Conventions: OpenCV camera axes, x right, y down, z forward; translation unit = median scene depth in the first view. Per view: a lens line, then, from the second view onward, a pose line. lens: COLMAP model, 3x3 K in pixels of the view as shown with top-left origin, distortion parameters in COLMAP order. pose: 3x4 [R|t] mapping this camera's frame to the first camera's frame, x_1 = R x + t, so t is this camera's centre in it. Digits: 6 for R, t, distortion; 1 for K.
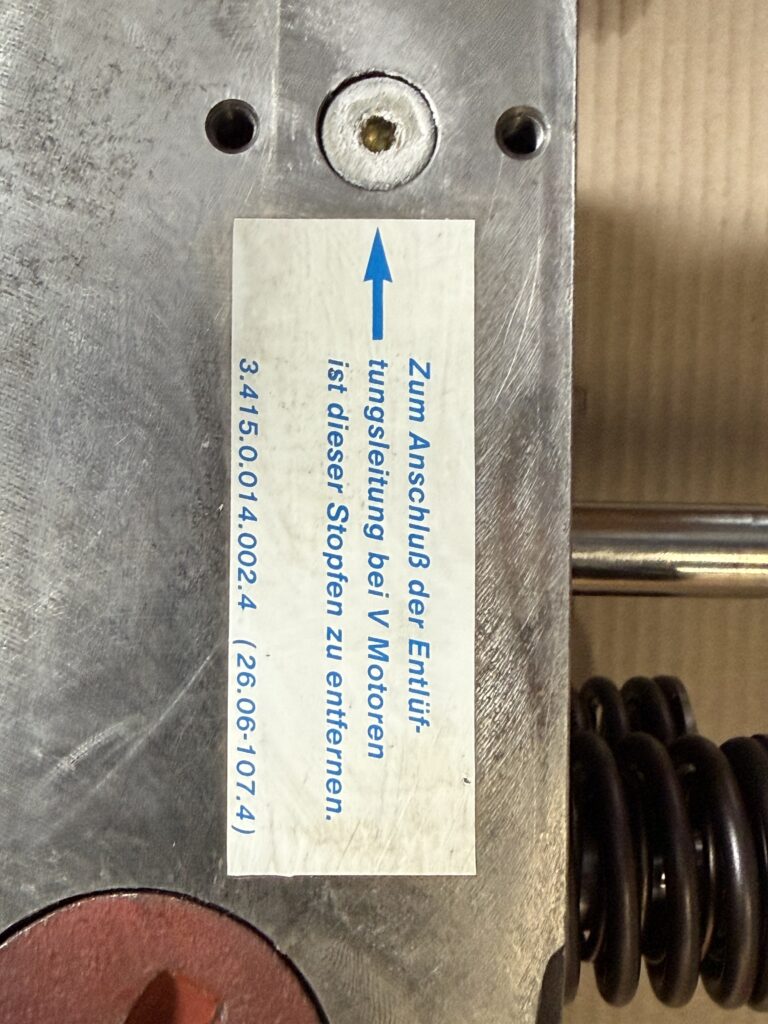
lens RADIAL K [[1604.4, 0, 384.0], [0, 1604.4, 512.0], [0, 0, 1]] dist [0.023618, 0.008637]
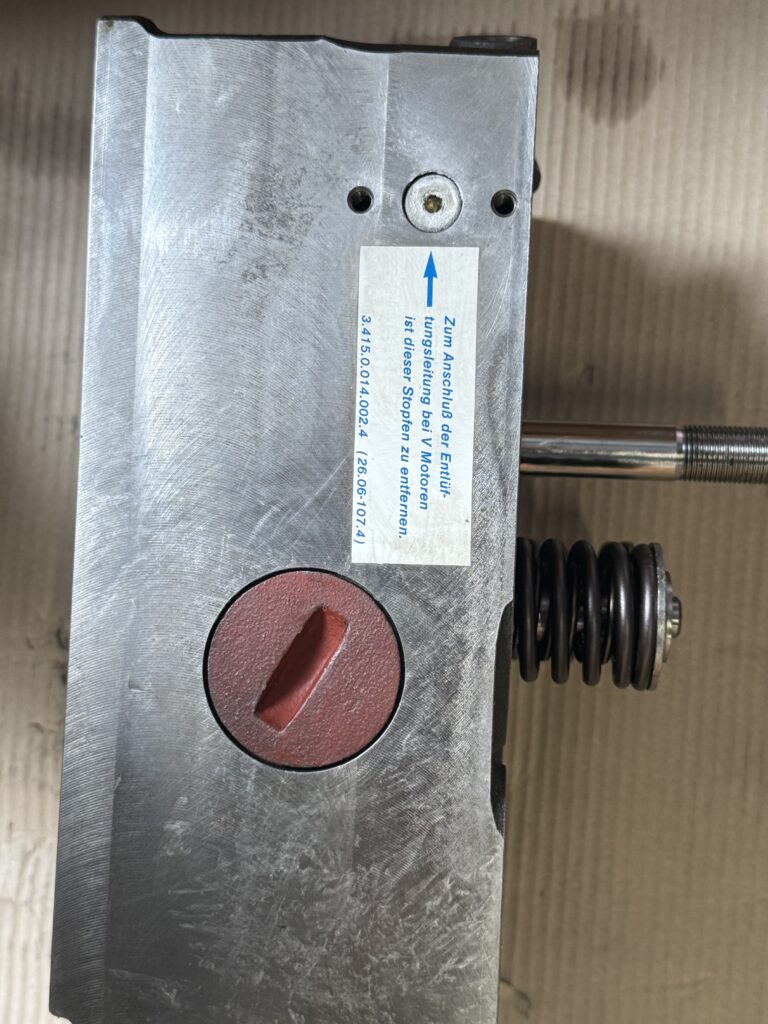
lens RADIAL K [[1282.5, 0, 384.0], [0, 1282.5, 512.0], [0, 0, 1]] dist [0.150047, -0.018523]
pose [[0.997399, 0.021365, -0.068844, 0.056701], [-0.020121, 0.999622, 0.018712, 0.124553], [0.069217, -0.017278, 0.997452, -0.643051]]
